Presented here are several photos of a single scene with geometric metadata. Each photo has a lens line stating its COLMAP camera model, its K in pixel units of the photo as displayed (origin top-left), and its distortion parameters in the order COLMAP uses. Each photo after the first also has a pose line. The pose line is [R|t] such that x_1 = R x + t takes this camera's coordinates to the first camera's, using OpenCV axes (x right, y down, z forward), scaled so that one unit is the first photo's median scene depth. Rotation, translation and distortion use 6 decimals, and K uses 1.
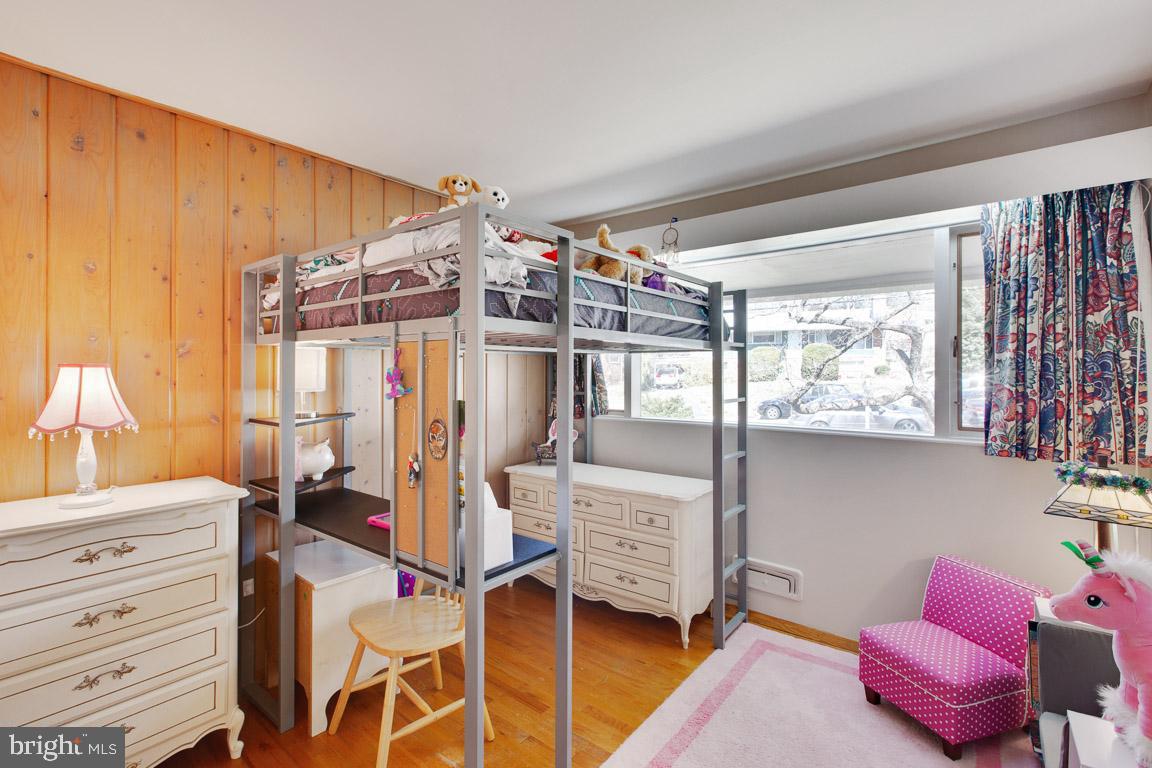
lens RADIAL K [[528.0, 0, 575.5], [0, 528.0, 375.2], [0, 0, 1]] dist [-0.029707, 0.006210]
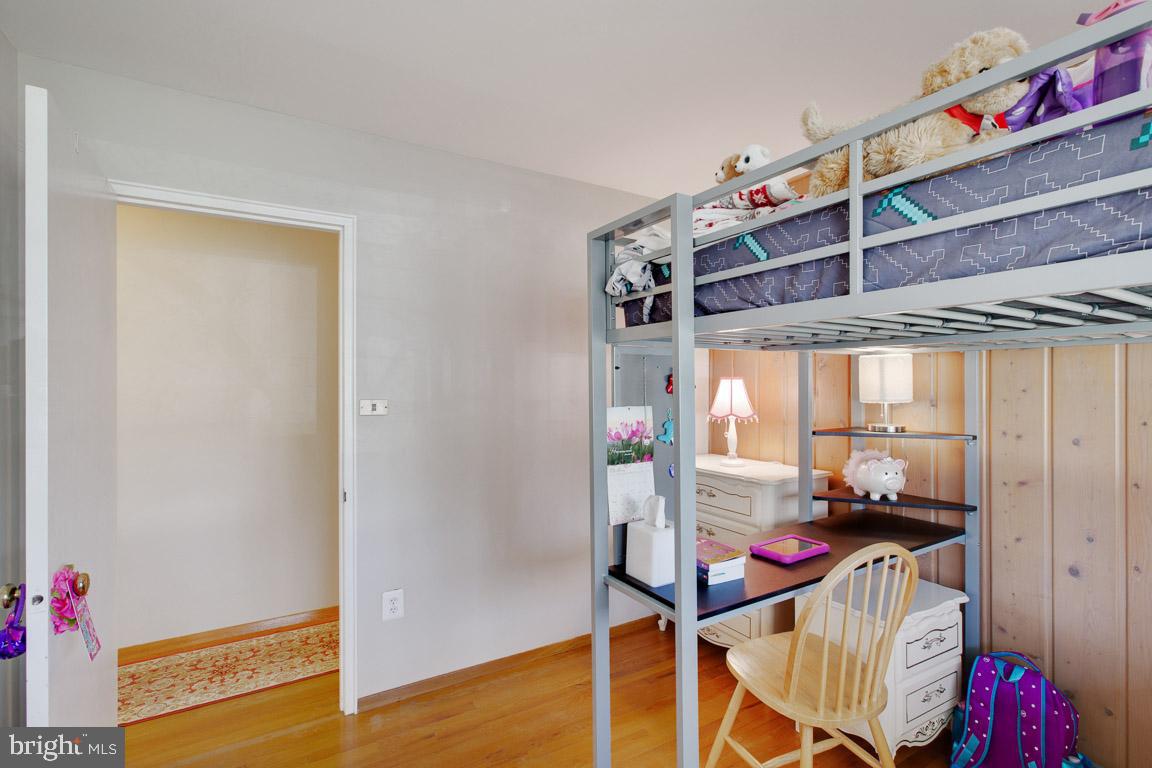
lens RADIAL K [[528.0, 0, 574.9], [0, 528.0, 381.3], [0, 0, 1]] dist [-0.029707, 0.006210]
pose [[-0.356033, 0.000768, -0.934473, 0.658779], [-0.006049, 0.999977, 0.003126, -0.006421], [0.934454, 0.006765, -0.356020, 1.013927]]
